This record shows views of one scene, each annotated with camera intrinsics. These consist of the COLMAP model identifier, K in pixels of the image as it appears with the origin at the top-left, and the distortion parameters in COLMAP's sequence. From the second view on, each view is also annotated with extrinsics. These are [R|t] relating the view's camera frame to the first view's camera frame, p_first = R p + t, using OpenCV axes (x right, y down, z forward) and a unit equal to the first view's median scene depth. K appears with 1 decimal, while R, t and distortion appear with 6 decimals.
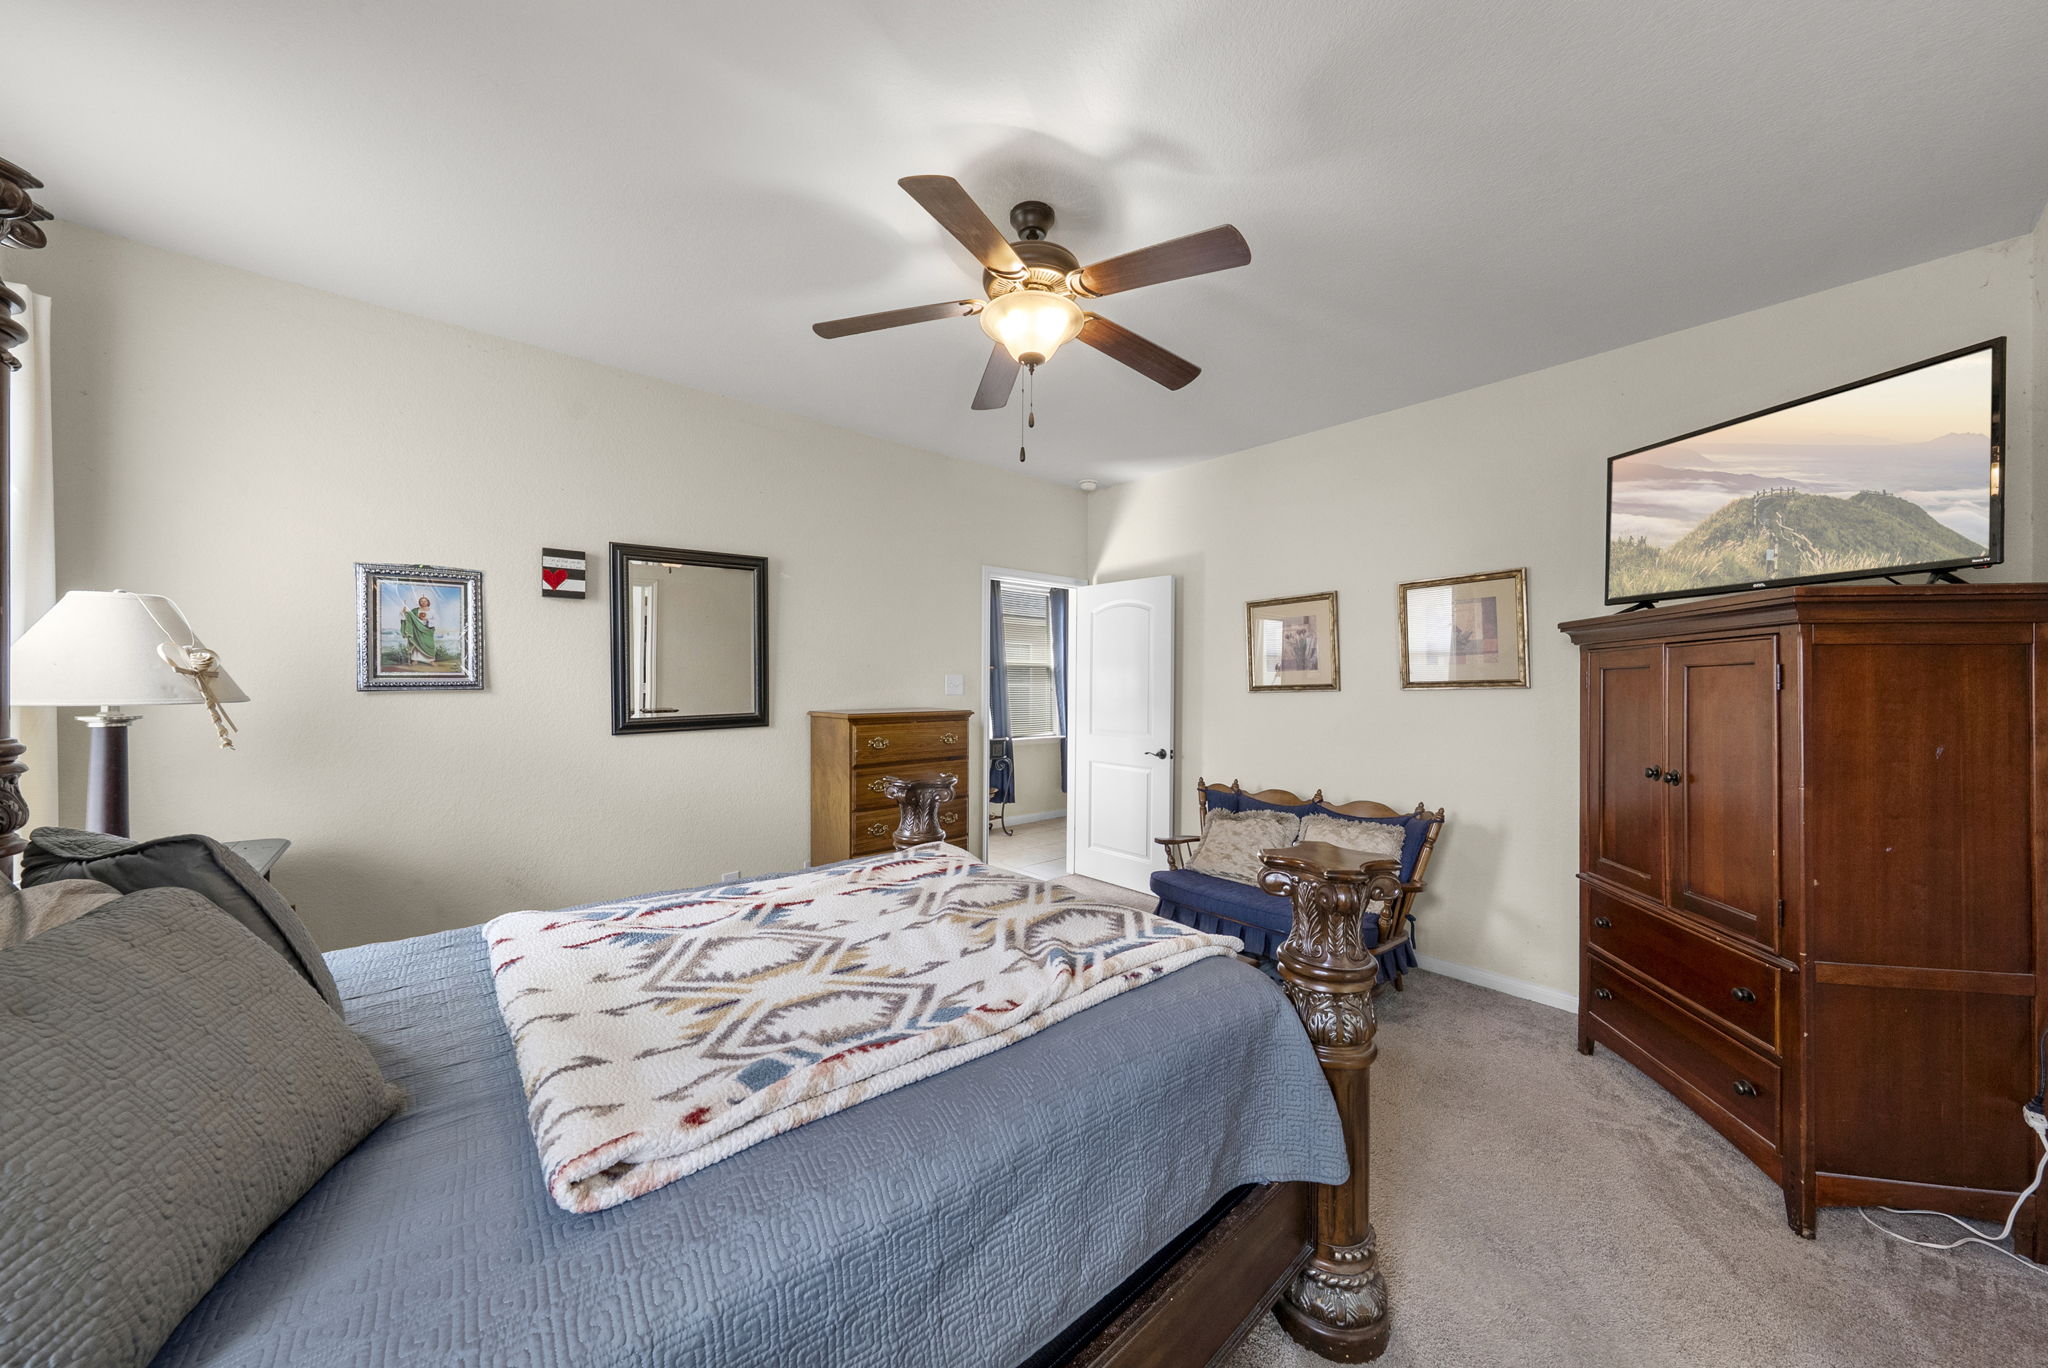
lens RADIAL K [[834.6, 0, 1035.6], [0, 834.6, 679.4], [0, 0, 1]] dist [0.000364, 0.000126]
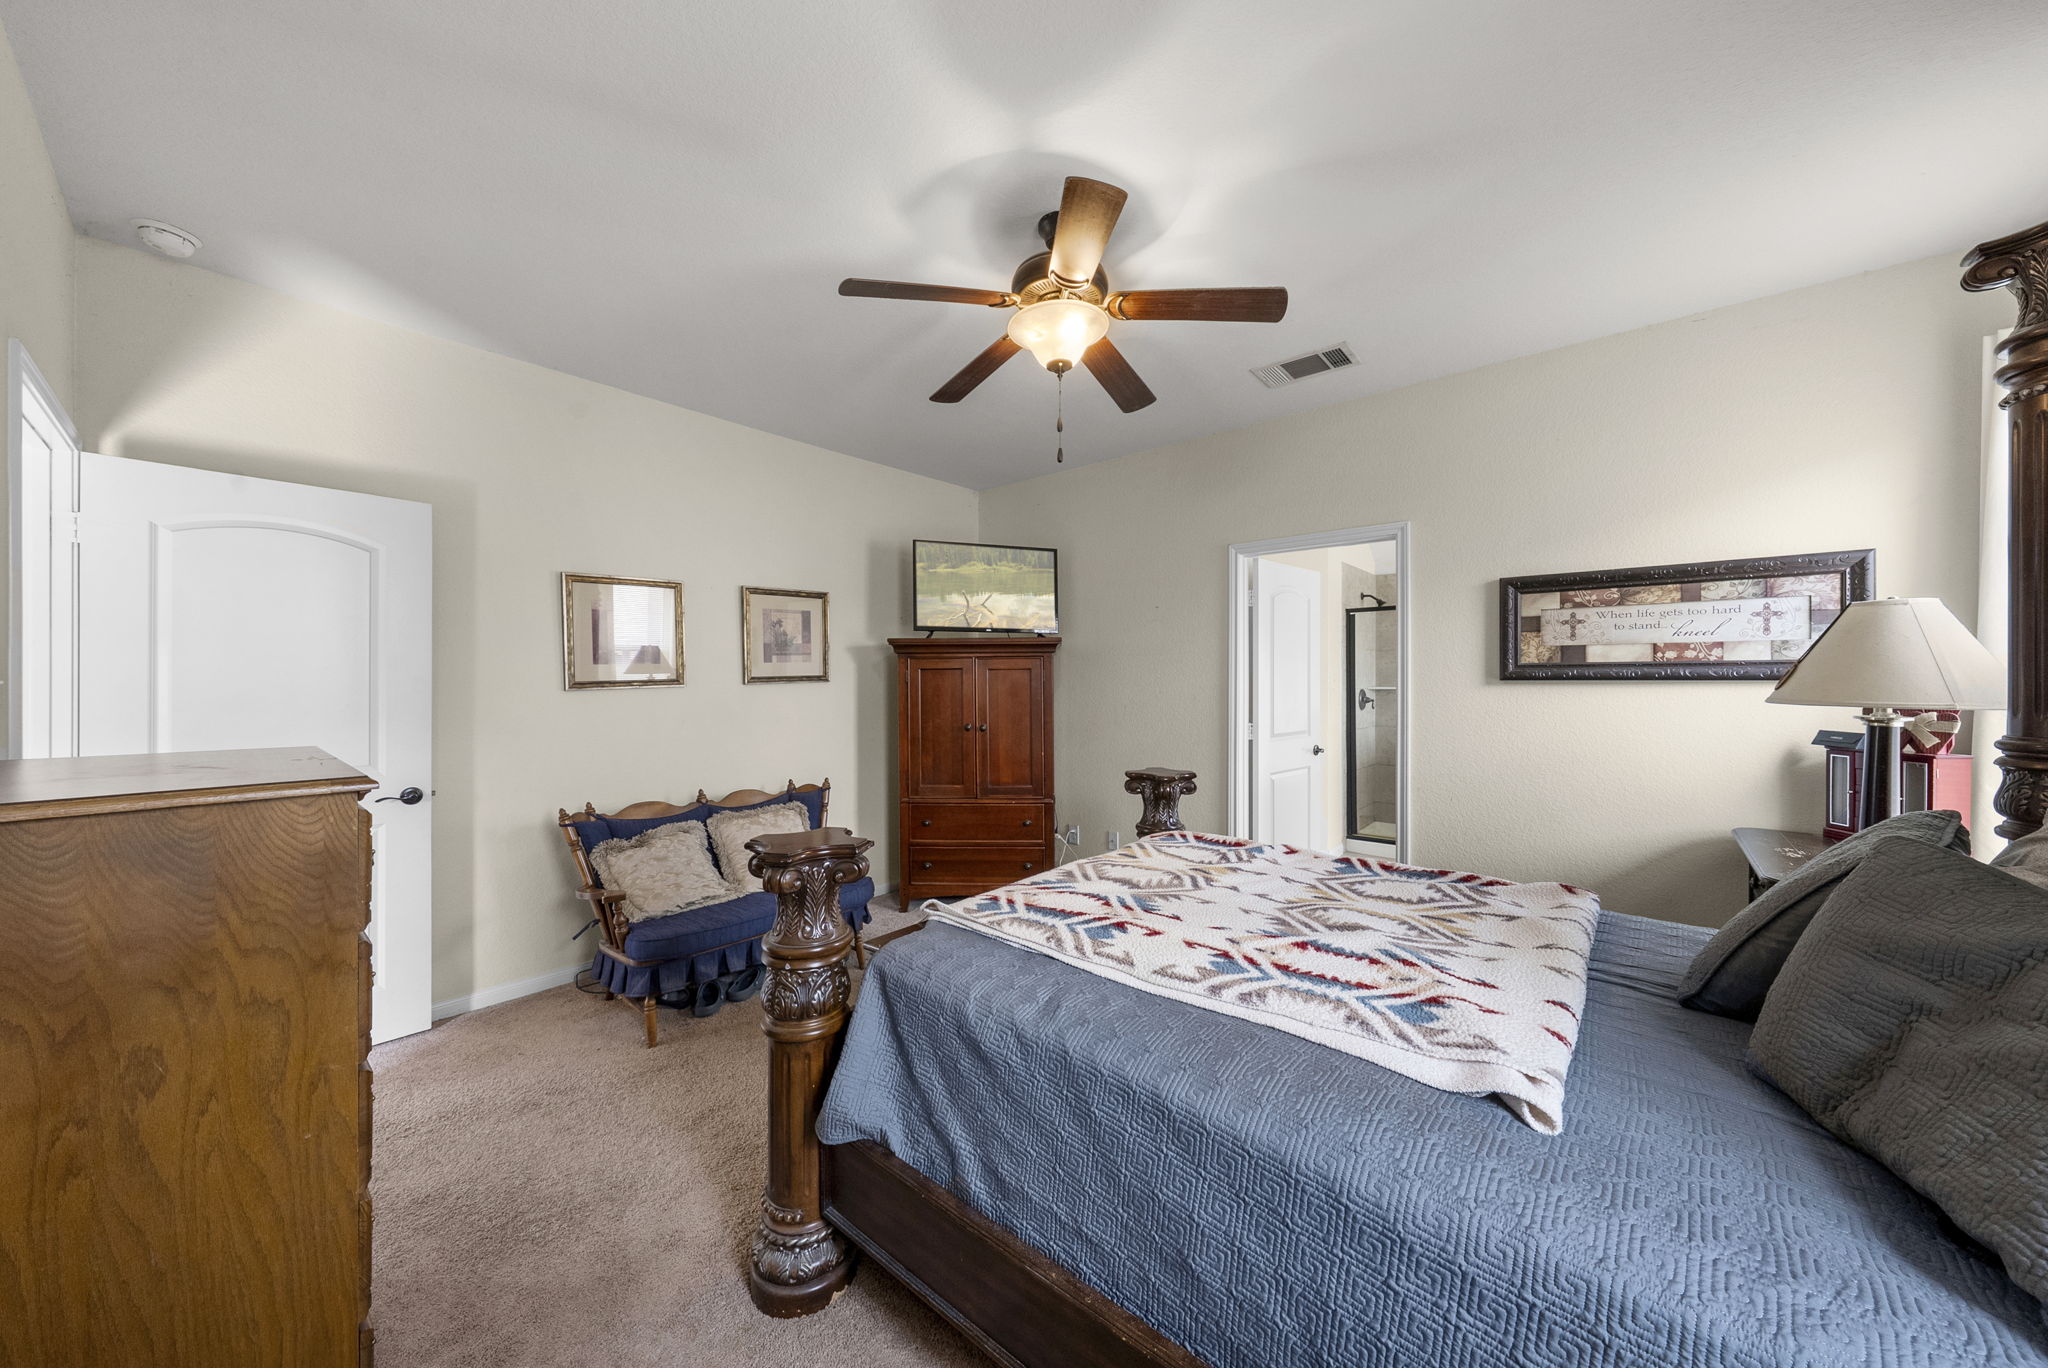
lens RADIAL K [[810.5, 0, 1026.5], [0, 810.5, 677.3], [0, 0, 1]] dist [0.000532, 0.000146]
pose [[-0.279771, -0.000851, 0.960066, -0.926292], [-0.005862, 0.999982, -0.000821, 0.002686], [-0.960049, -0.005857, -0.279771, 1.279323]]
